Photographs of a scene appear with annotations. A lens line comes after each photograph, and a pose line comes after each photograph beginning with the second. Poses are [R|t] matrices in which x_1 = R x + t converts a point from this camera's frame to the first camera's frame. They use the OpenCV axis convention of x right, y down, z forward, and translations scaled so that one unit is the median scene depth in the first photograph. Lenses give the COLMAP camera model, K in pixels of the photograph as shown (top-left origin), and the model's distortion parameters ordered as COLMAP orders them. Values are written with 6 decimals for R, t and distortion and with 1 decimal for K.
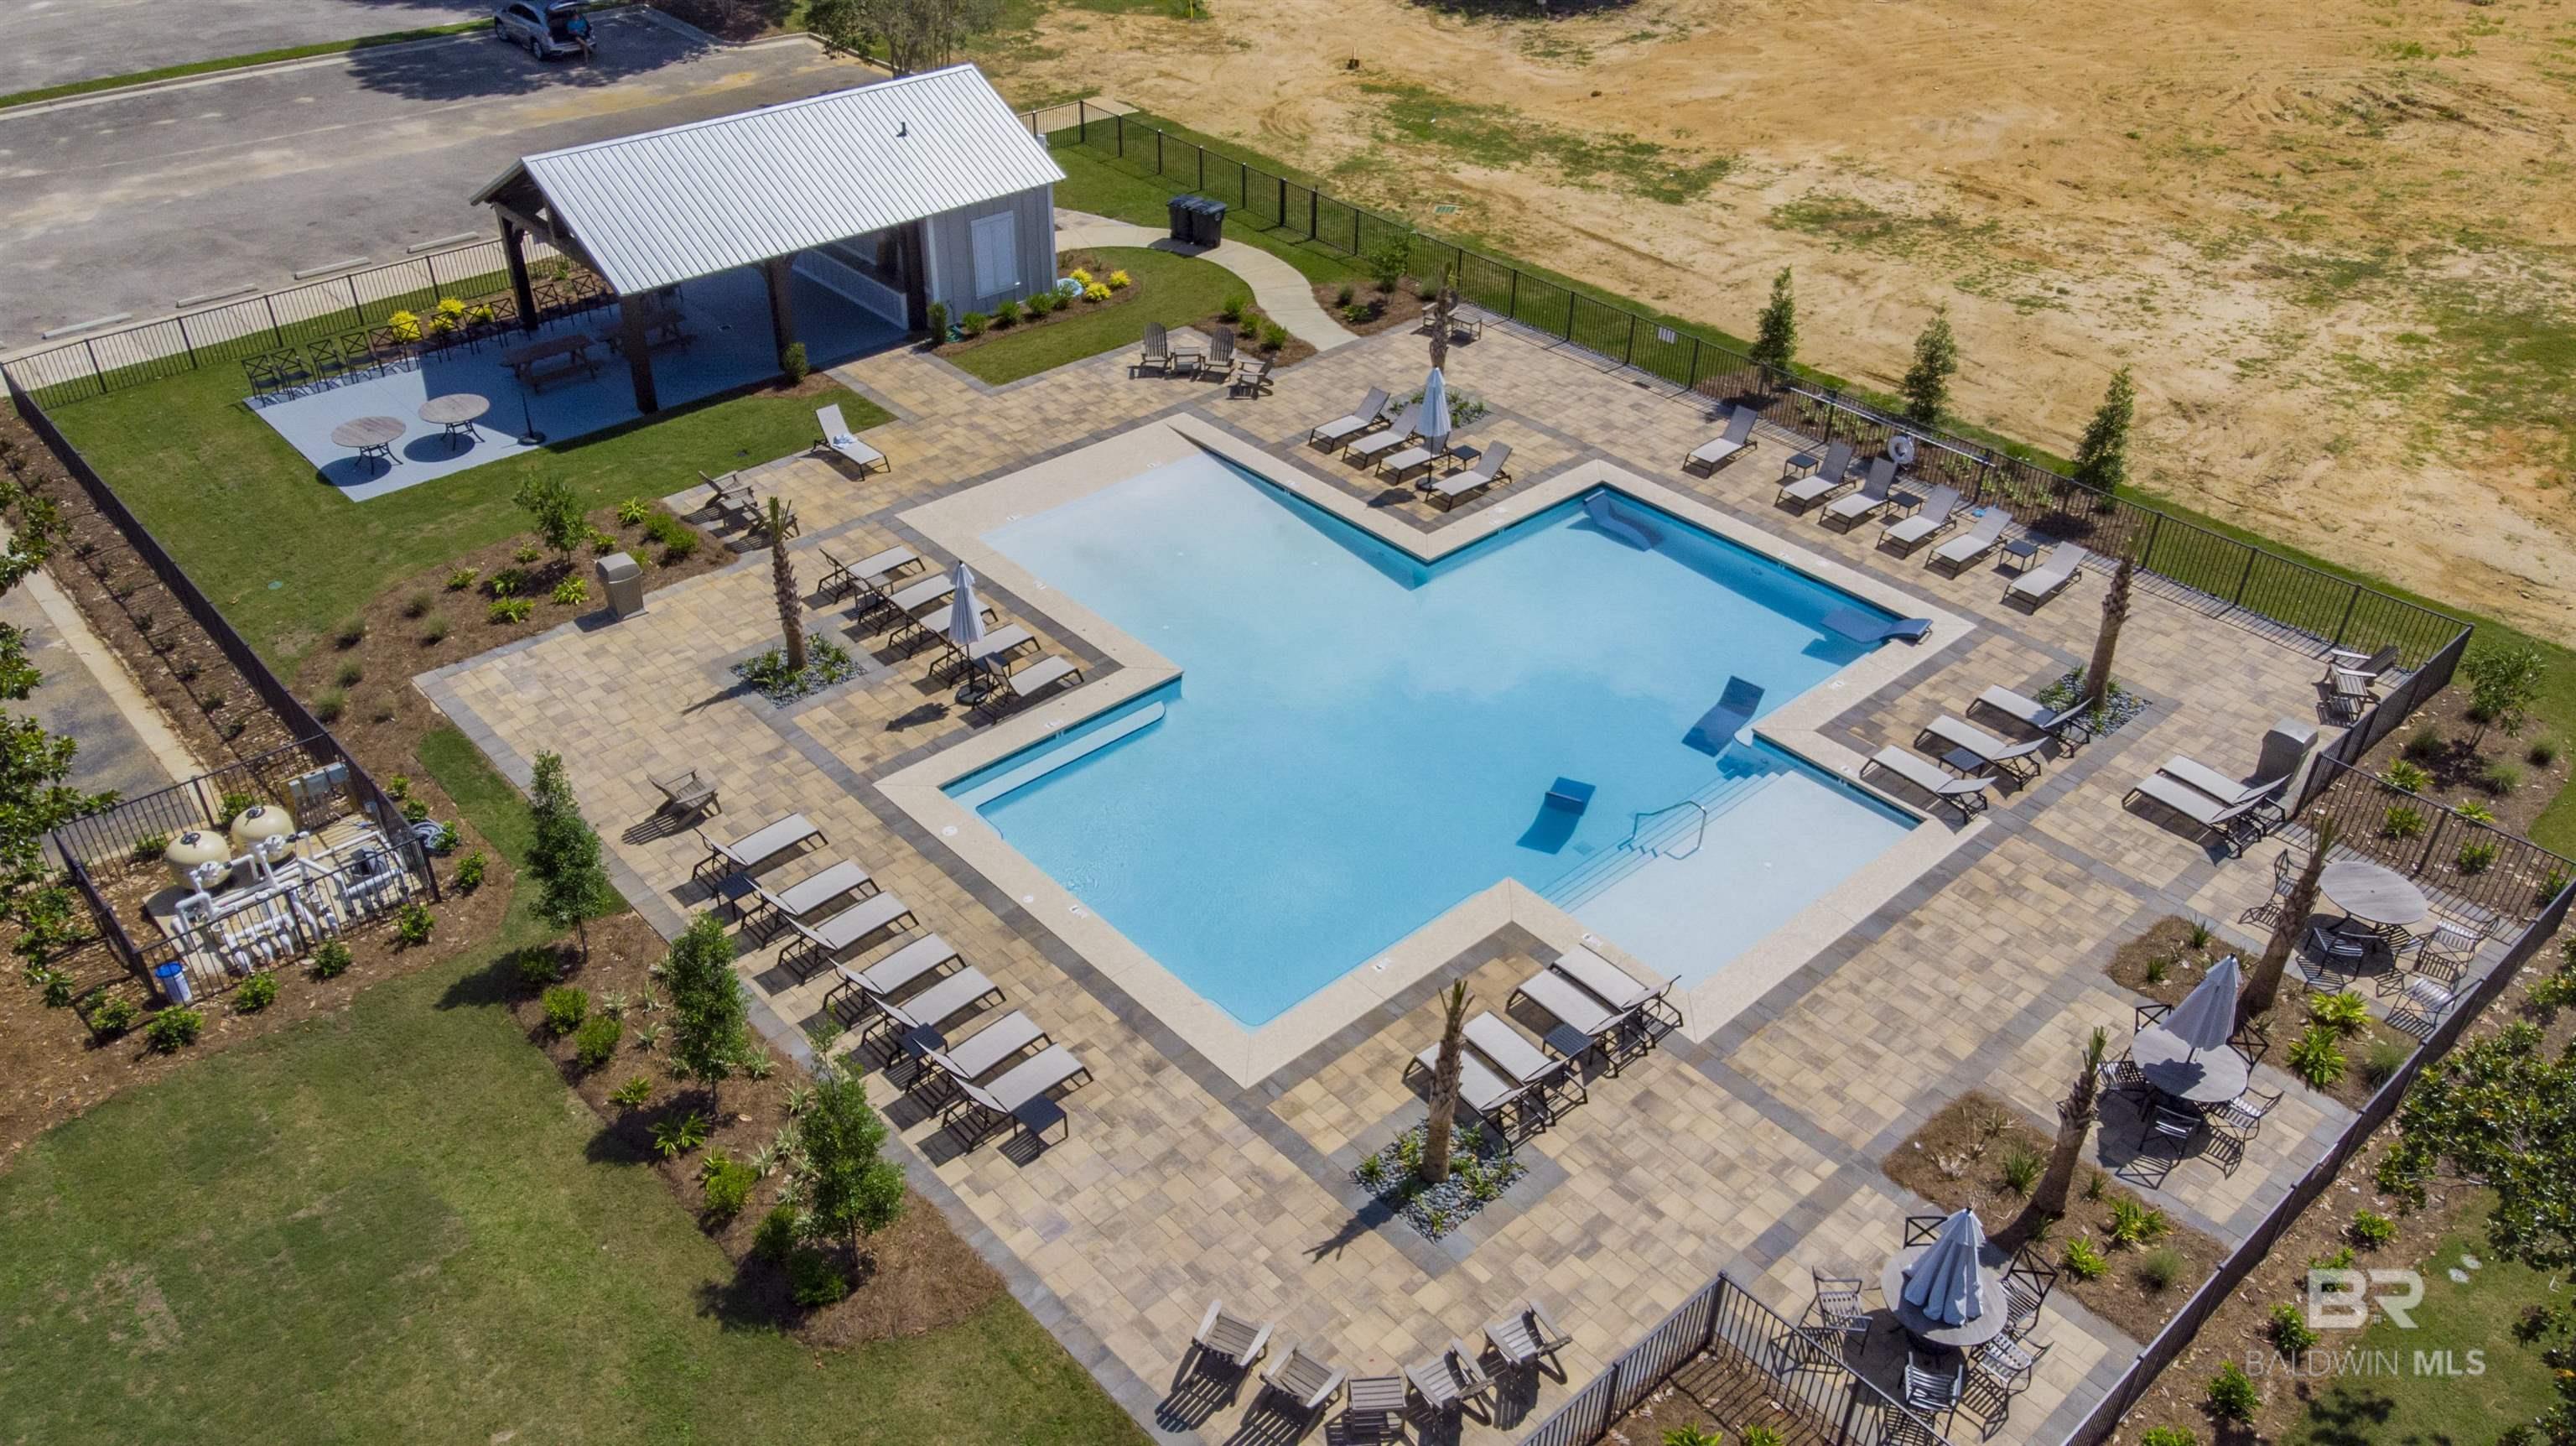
lens RADIAL K [[1917.9, 0, 1288.0], [0, 1917.9, 723.0], [0, 0, 1]] dist [-0.009108, 0.089568]
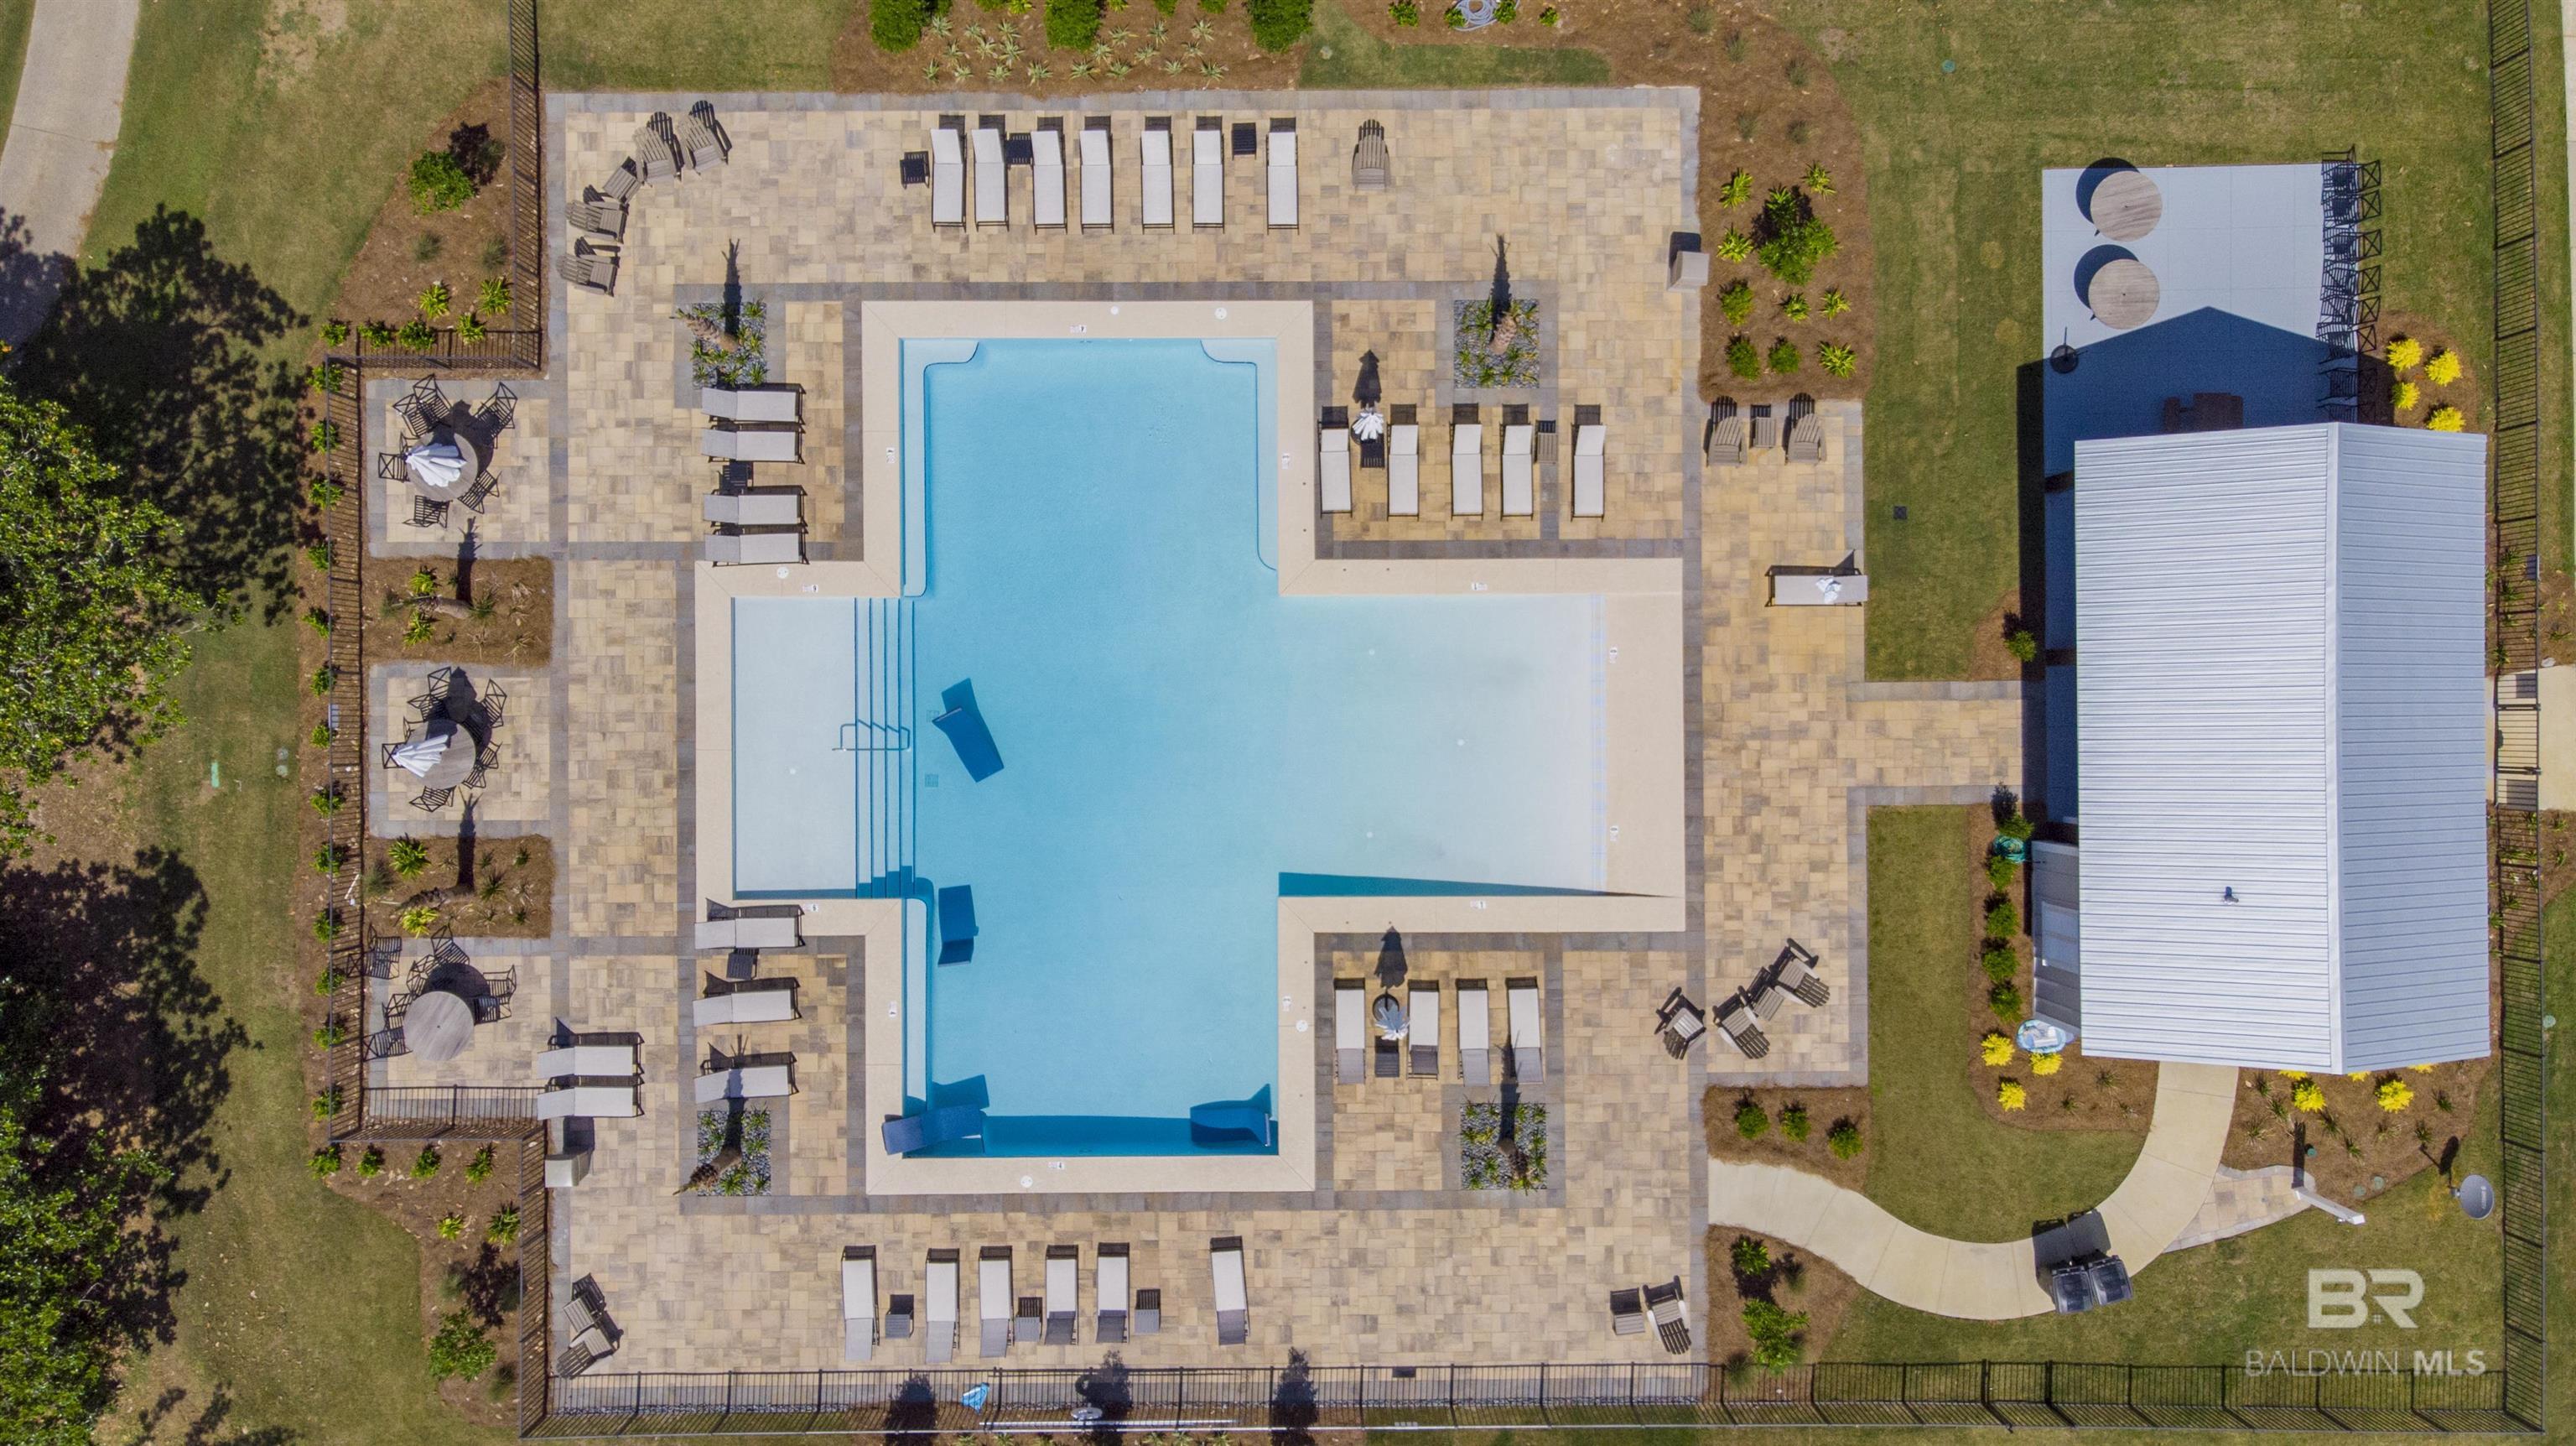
lens RADIAL K [[1917.9, 0, 1288.0], [0, 1917.9, 723.0], [0, 0, 1]] dist [-0.009108, 0.089568]
pose [[-0.671240, 0.740956, -0.020505, 0.023303], [-0.429234, -0.365997, 0.825715, -1.023213], [0.604314, 0.563054, 0.563715, 0.403583]]
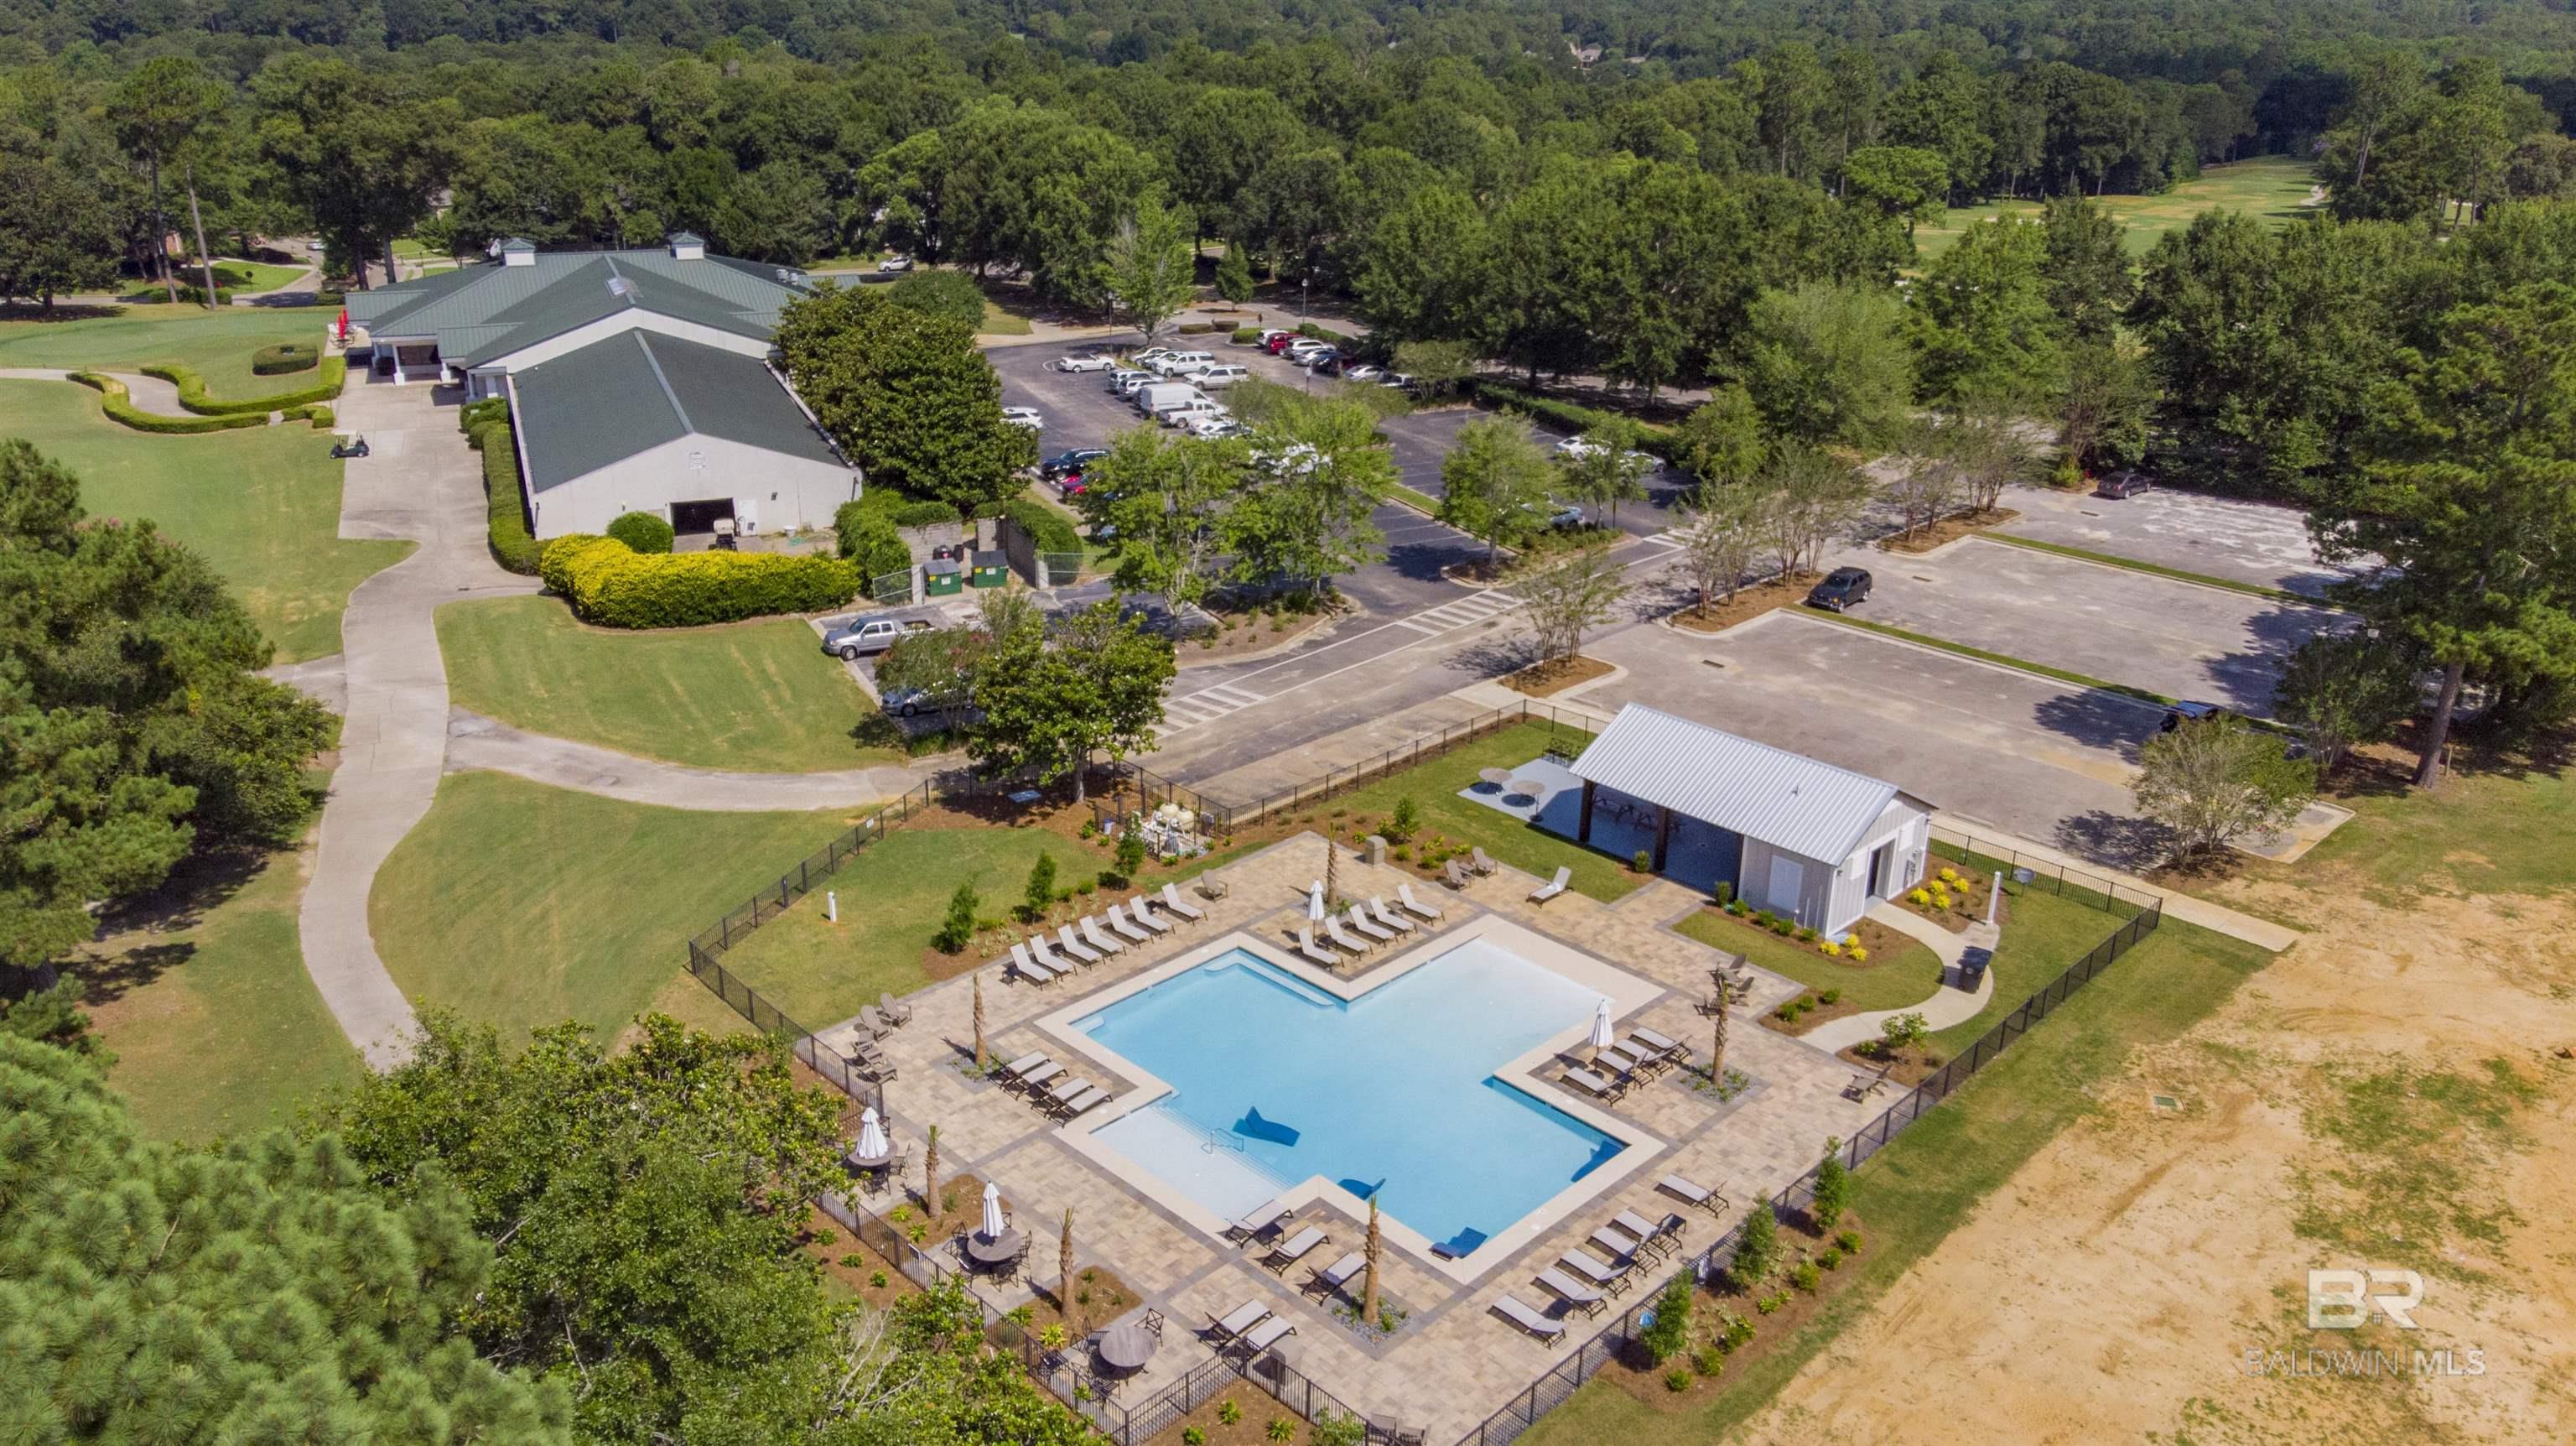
lens RADIAL K [[1917.9, 0, 1288.0], [0, 1917.9, 723.0], [0, 0, 1]] dist [-0.009108, 0.089568]
pose [[0.037331, 0.348375, -0.936612, 1.611033], [-0.571908, 0.776042, 0.265856, -0.706654], [0.819468, 0.525731, 0.228209, 0.393266]]
